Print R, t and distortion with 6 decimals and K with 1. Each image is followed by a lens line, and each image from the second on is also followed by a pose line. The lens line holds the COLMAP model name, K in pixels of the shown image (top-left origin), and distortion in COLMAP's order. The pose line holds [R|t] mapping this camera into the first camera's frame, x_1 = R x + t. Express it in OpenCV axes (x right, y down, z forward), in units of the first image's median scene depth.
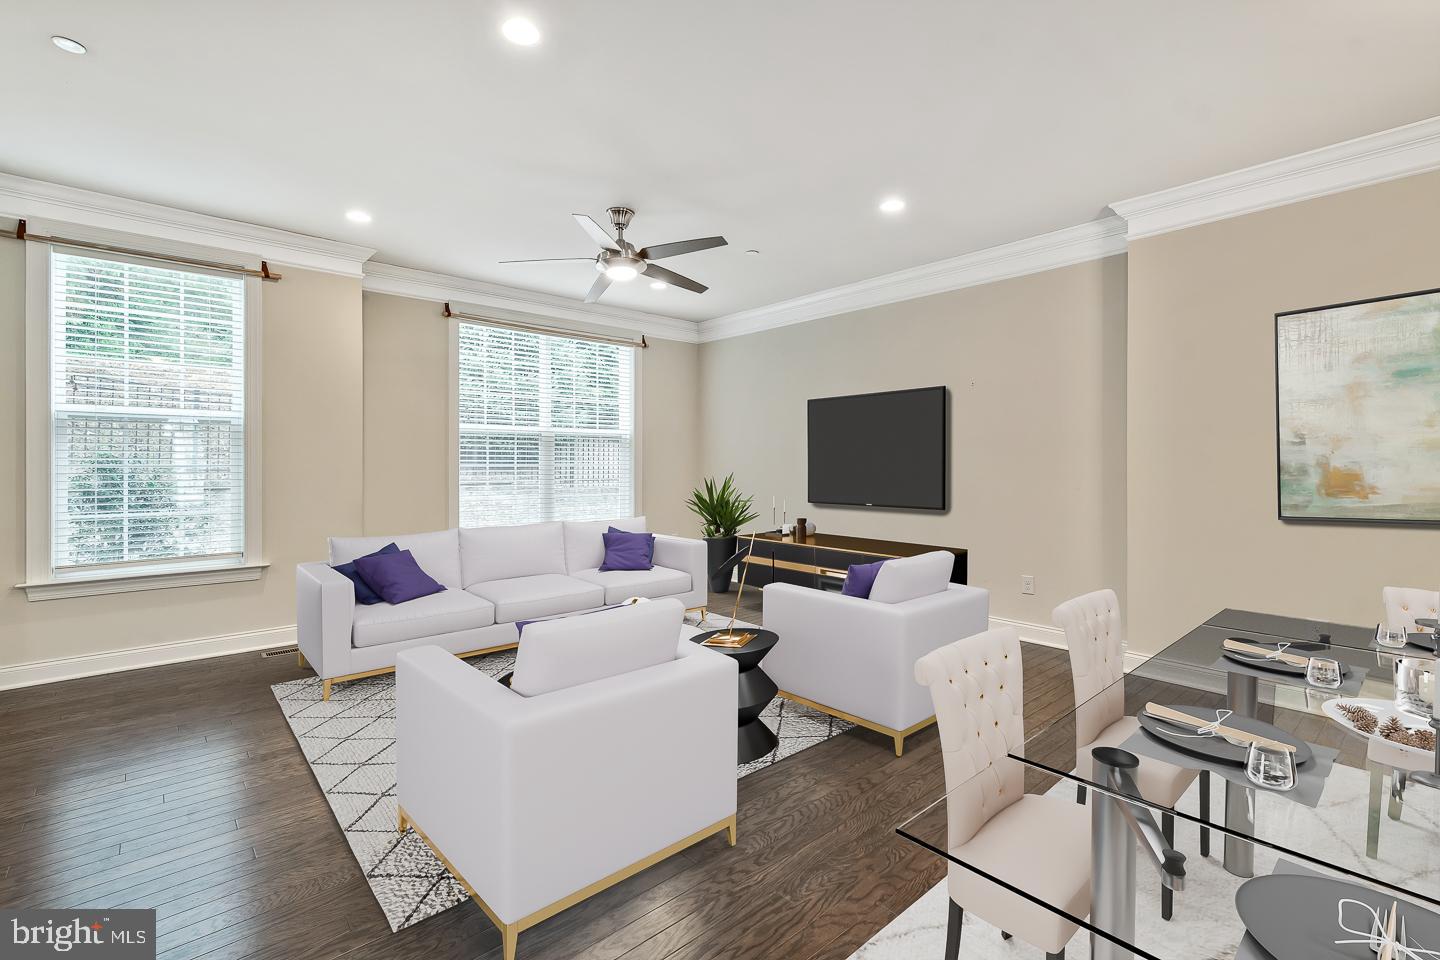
lens RADIAL K [[625.9, 0, 721.6], [0, 625.9, 469.6], [0, 0, 1]] dist [0.005163, -0.000444]
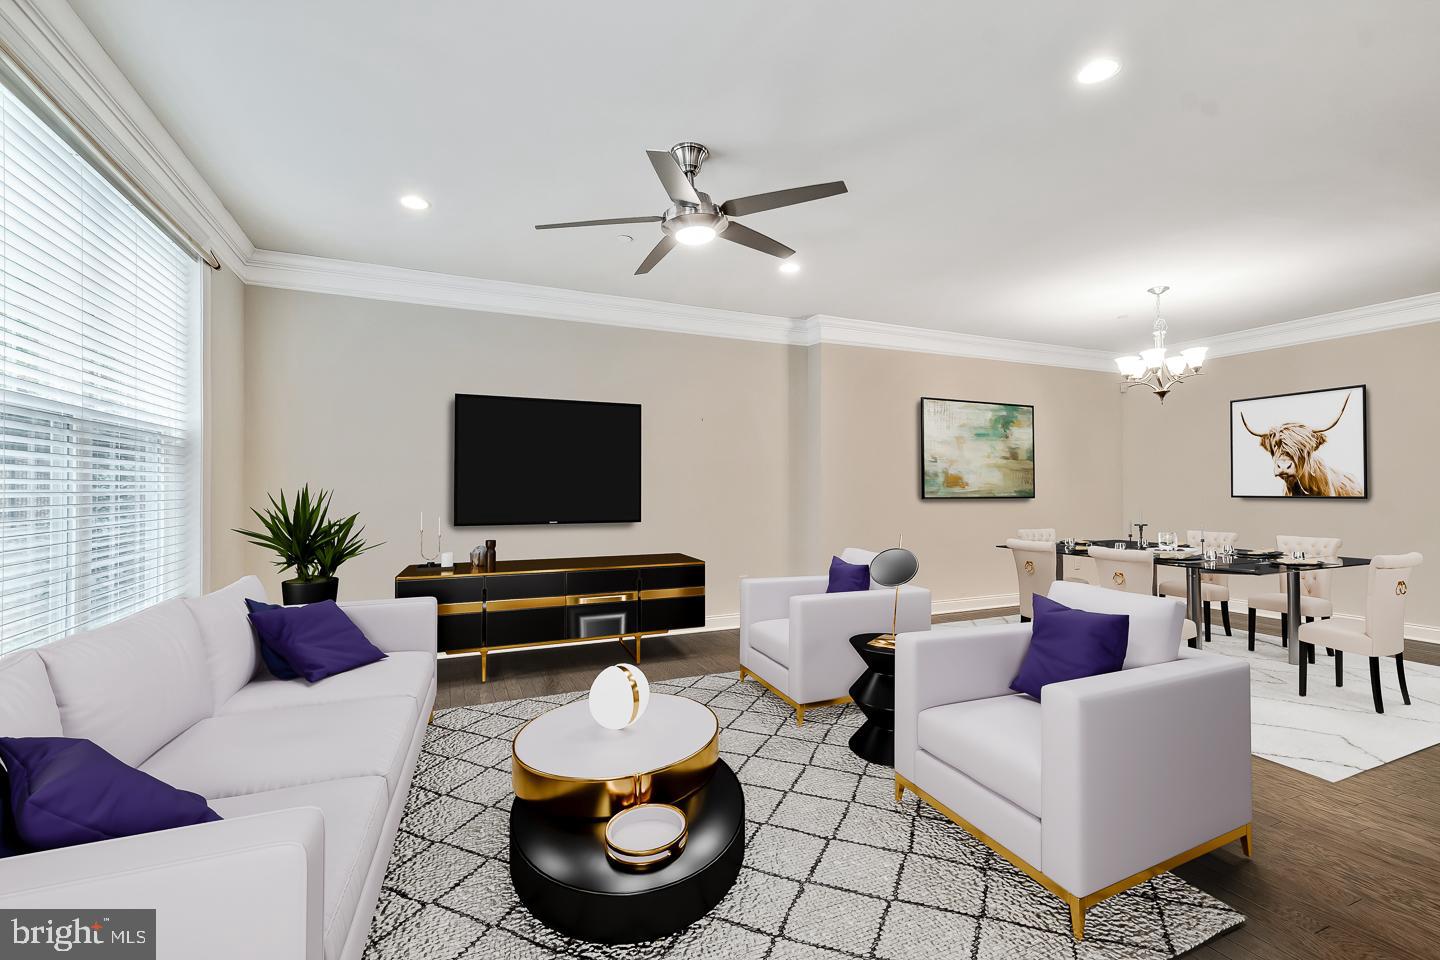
lens RADIAL K [[625.9, 0, 722.3], [0, 625.9, 482.3], [0, 0, 1]] dist [0.005163, -0.000444]
pose [[0.278958, -0.003446, 0.960297, -1.015155], [0.014907, 0.999889, -0.000743, 0.010512], [-0.960188, 0.014523, 0.278978, 0.889650]]
